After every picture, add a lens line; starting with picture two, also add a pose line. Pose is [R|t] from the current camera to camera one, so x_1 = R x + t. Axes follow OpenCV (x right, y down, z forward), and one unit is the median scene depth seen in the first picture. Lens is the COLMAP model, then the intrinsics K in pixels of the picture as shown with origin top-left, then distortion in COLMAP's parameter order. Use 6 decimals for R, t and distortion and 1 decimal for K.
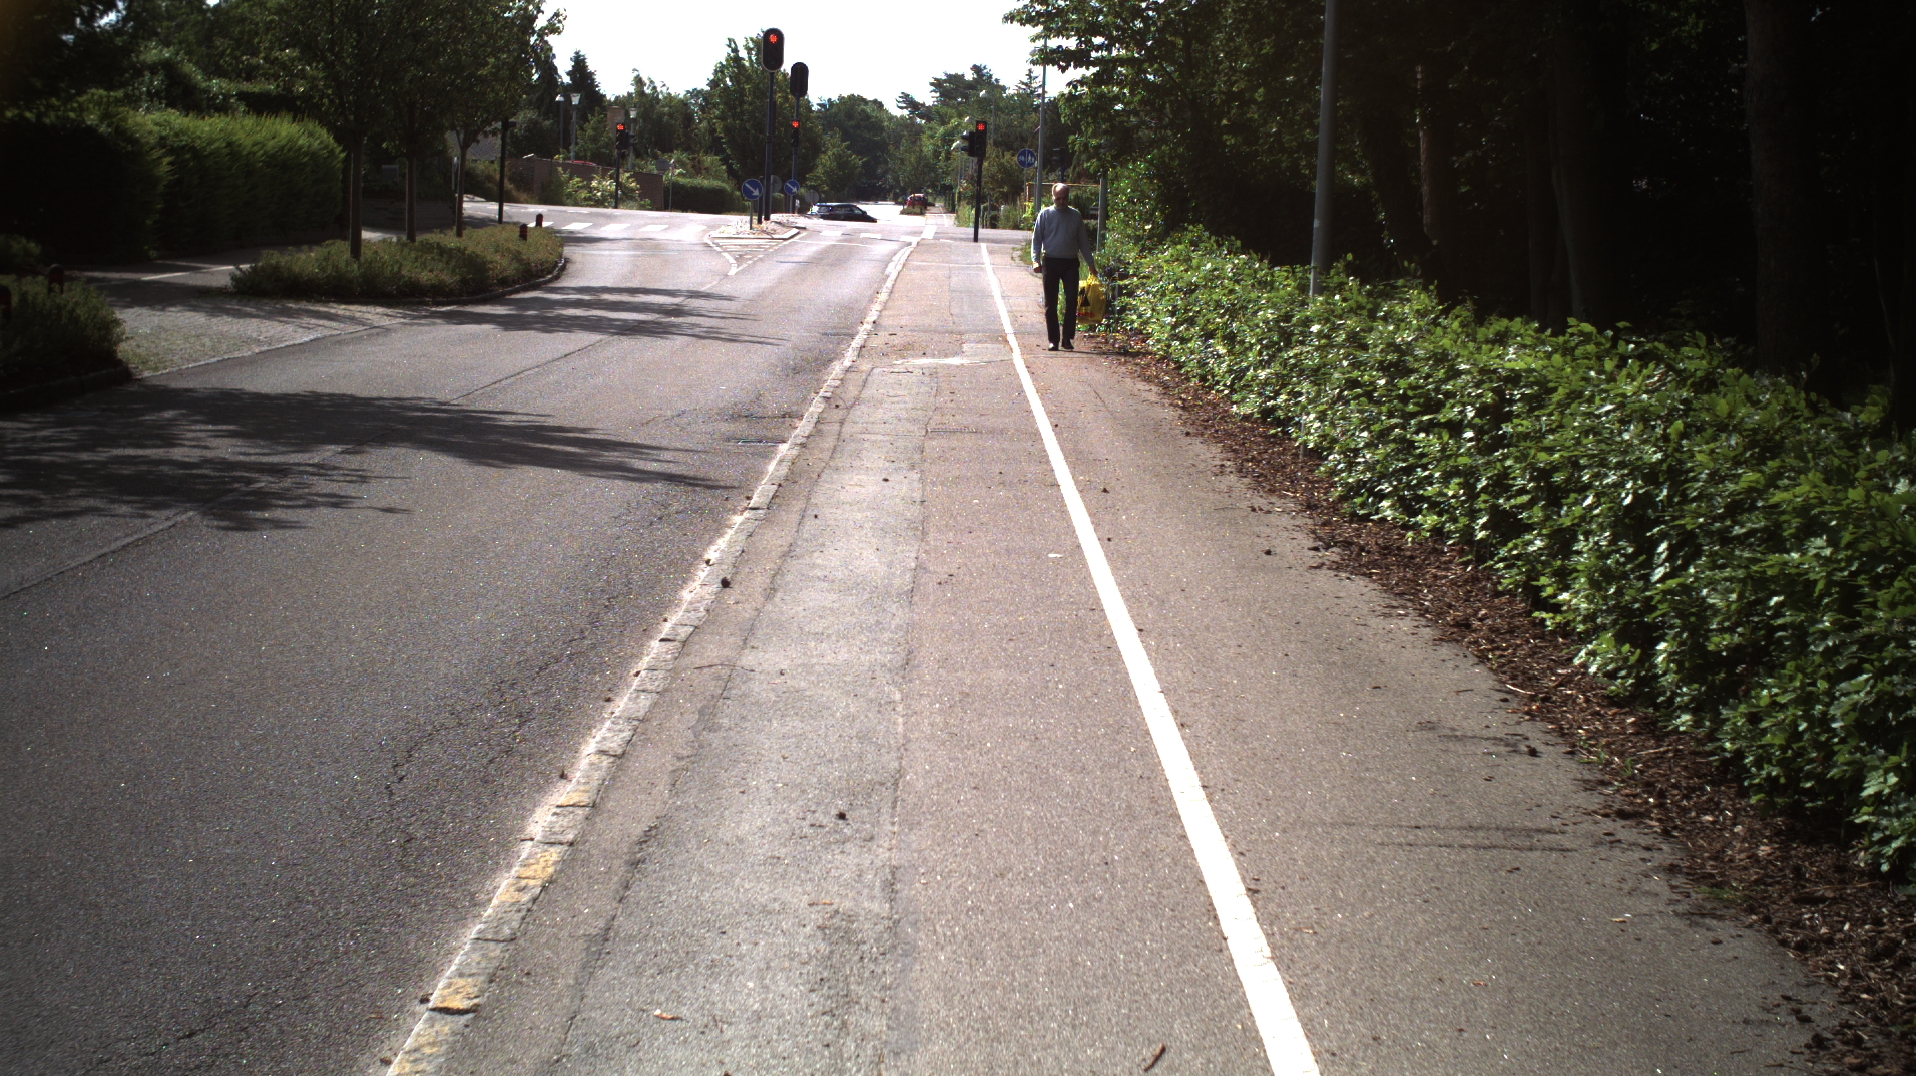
lens RADIAL K [[3260.0, 0, 958.0], [0, 3260.0, 538.0], [0, 0, 1]] dist [-0.266869, 0.287112]
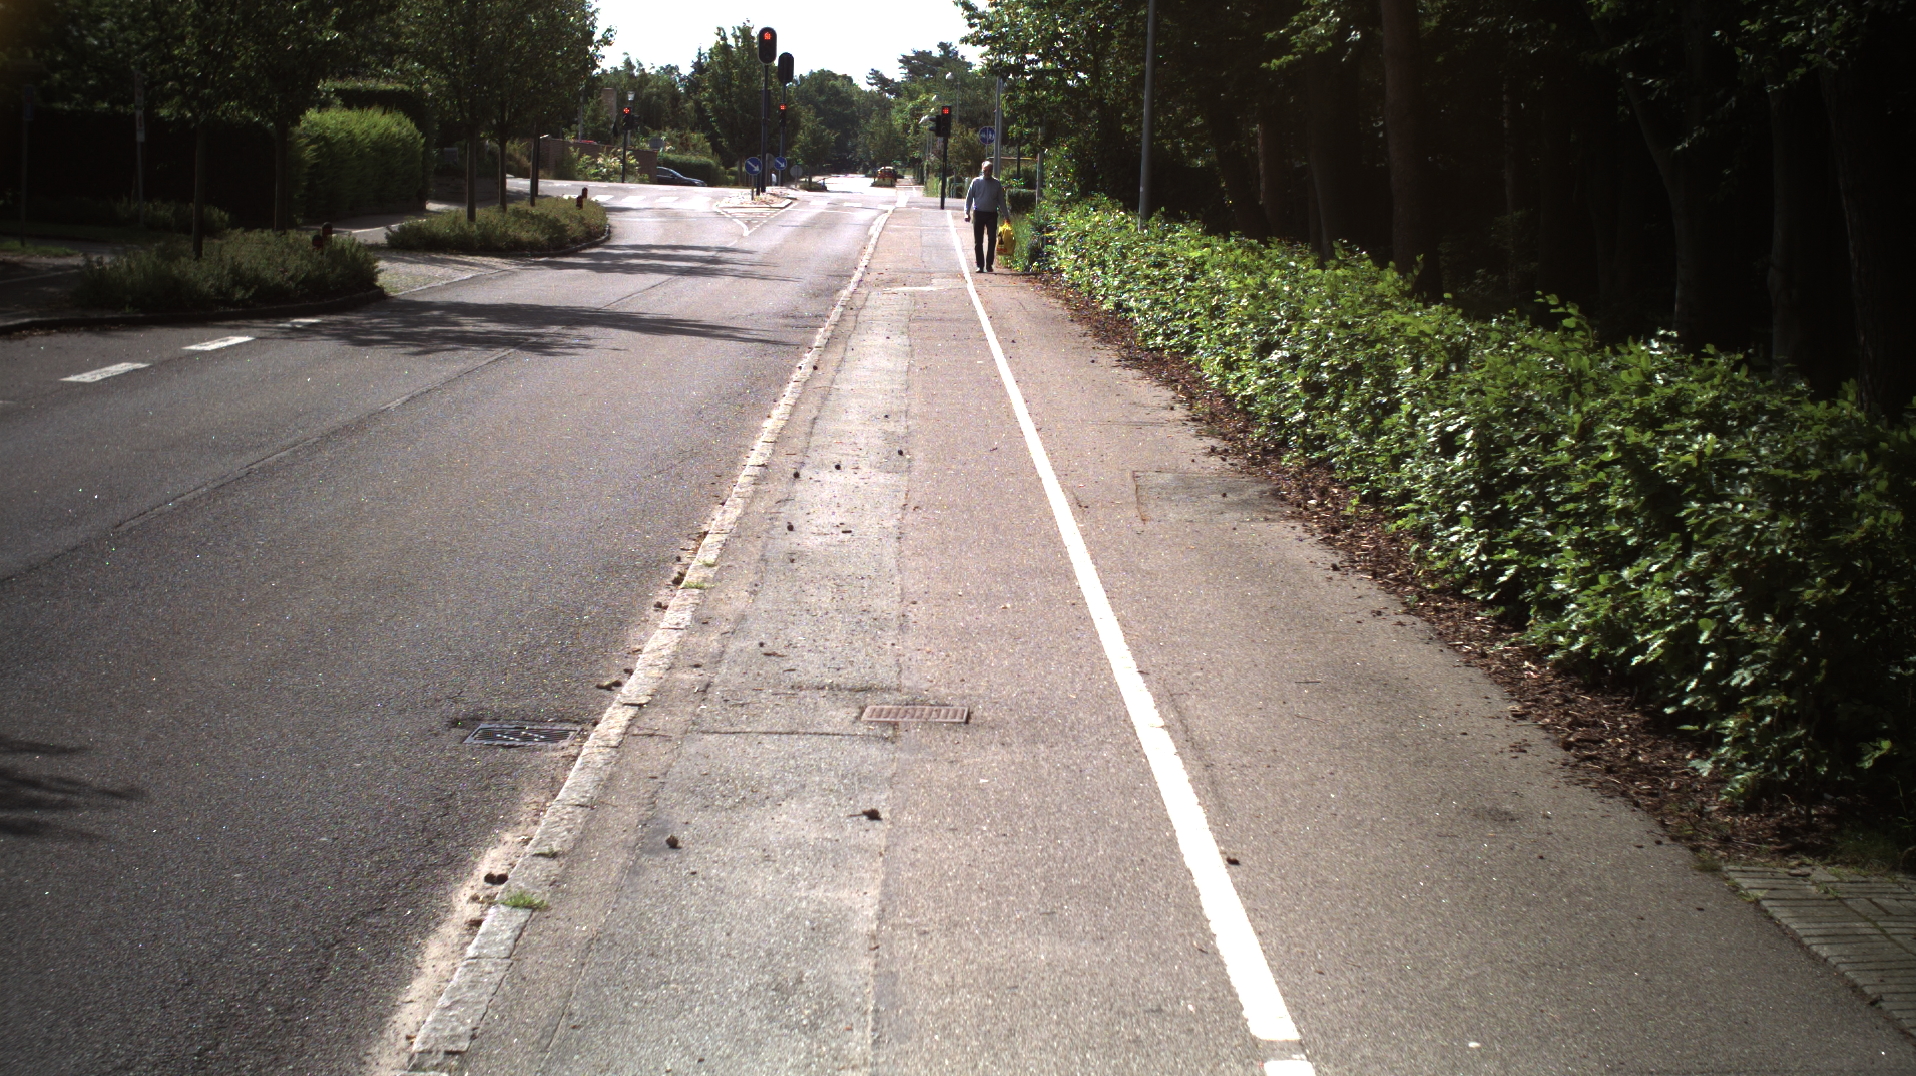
lens RADIAL K [[3260.0, 0, 958.0], [0, 3260.0, 538.0], [0, 0, 1]] dist [-0.266869, 0.287112]
pose [[0.999932, -0.007474, 0.008928, -0.000447], [0.007397, 0.999935, 0.008685, 0.030973], [-0.008992, -0.008618, 0.999922, -0.309629]]
